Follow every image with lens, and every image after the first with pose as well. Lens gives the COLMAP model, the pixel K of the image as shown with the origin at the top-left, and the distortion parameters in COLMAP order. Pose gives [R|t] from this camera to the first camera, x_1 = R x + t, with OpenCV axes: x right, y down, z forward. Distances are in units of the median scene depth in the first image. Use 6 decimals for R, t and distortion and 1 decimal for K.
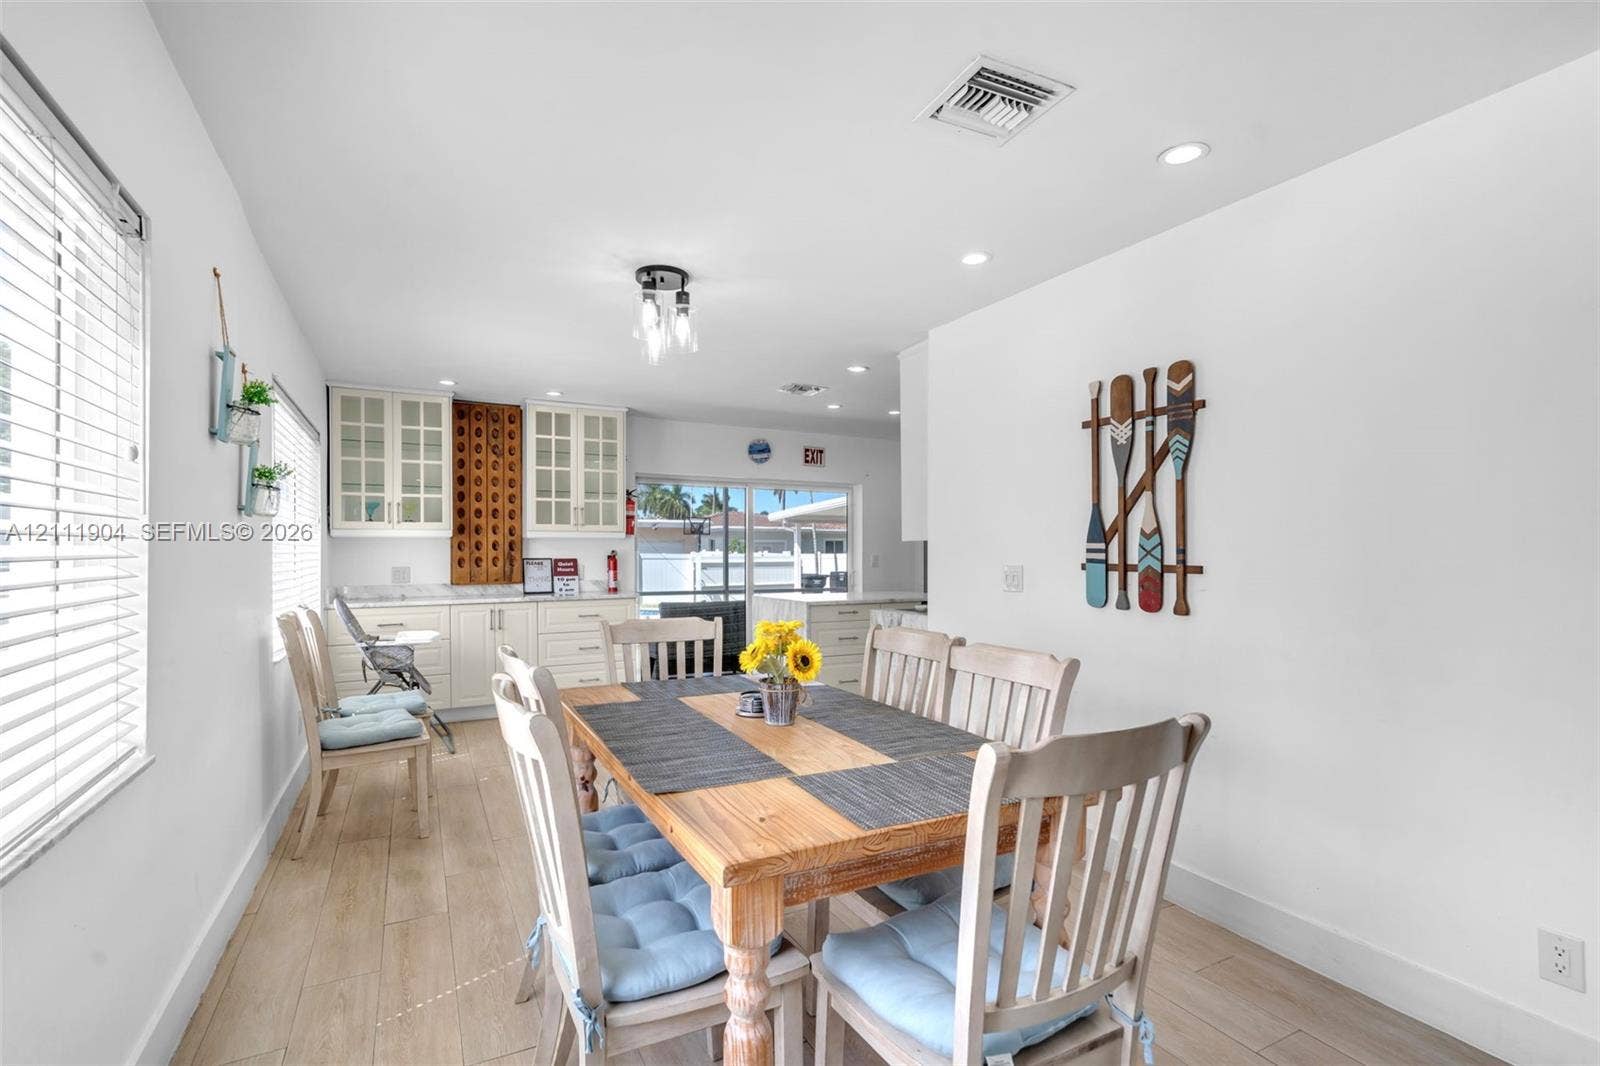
lens RADIAL K [[735.9, 0, 794.9], [0, 735.9, 542.8], [0, 0, 1]] dist [-0.001713, -0.000061]
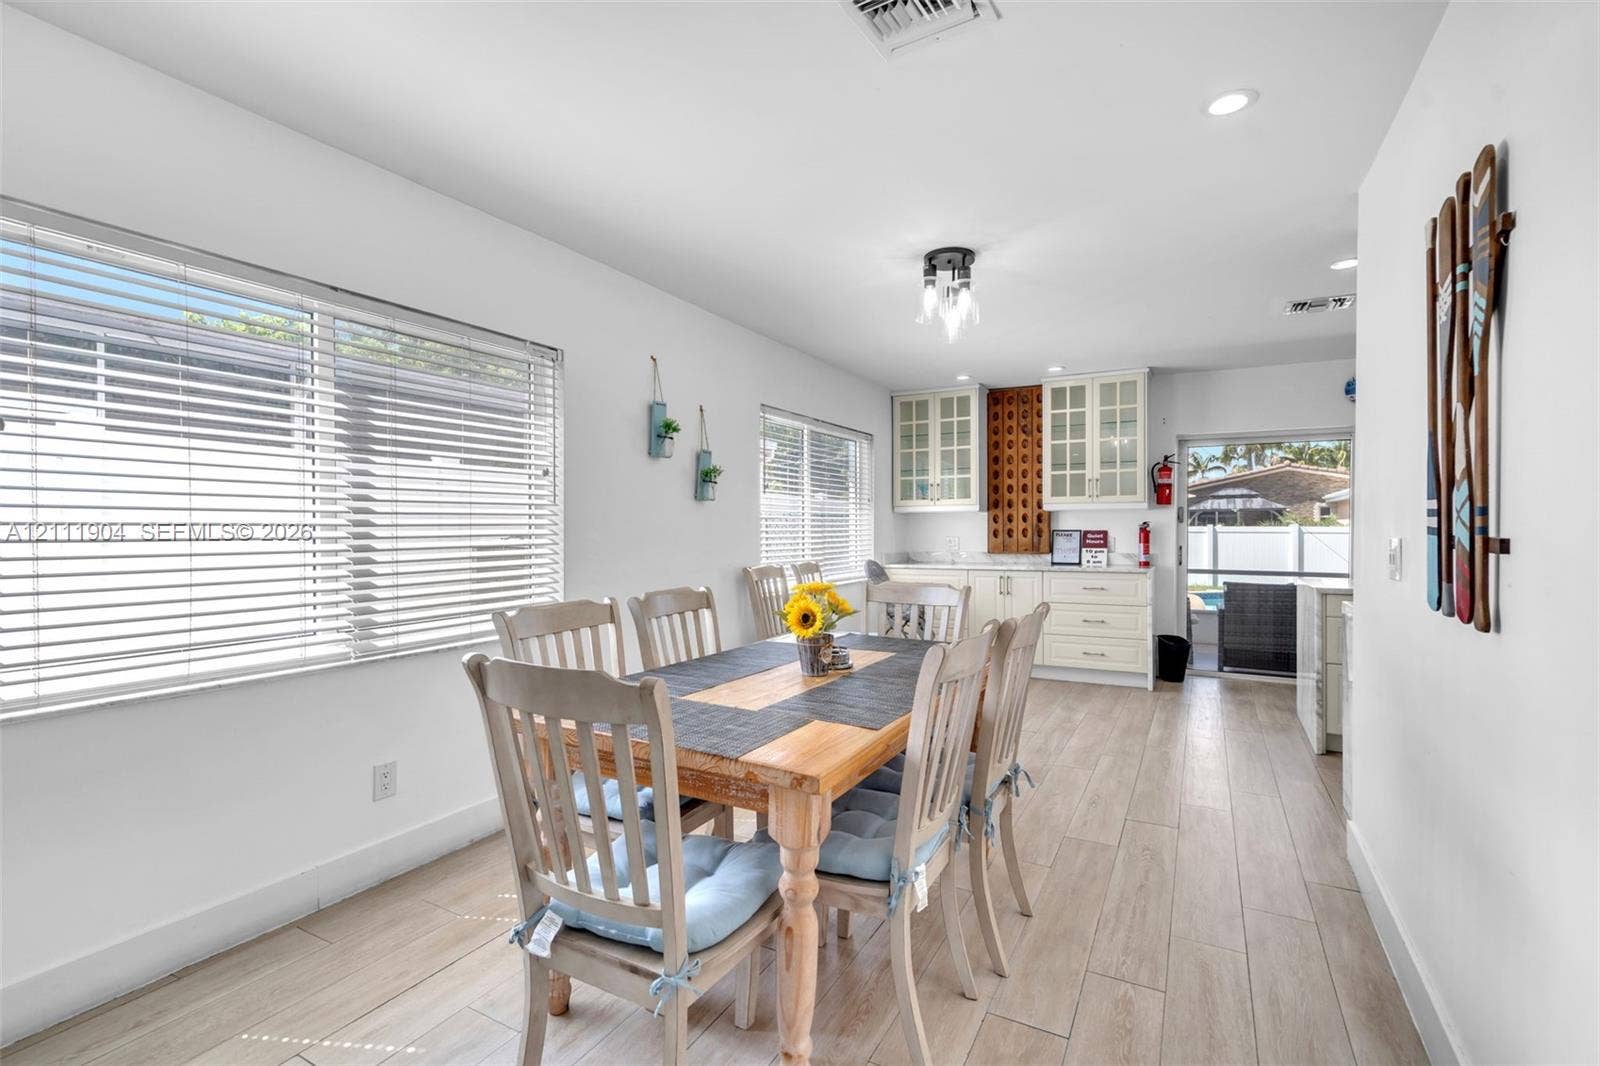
lens RADIAL K [[731.1, 0, 808.0], [0, 731.1, 534.4], [0, 0, 1]] dist [-0.001455, 0.000067]
pose [[0.559159, 0.007017, -0.829031, 0.307882], [0.011772, 0.999796, 0.016403, 0.006288], [0.828977, -0.018931, 0.558962, 0.133853]]
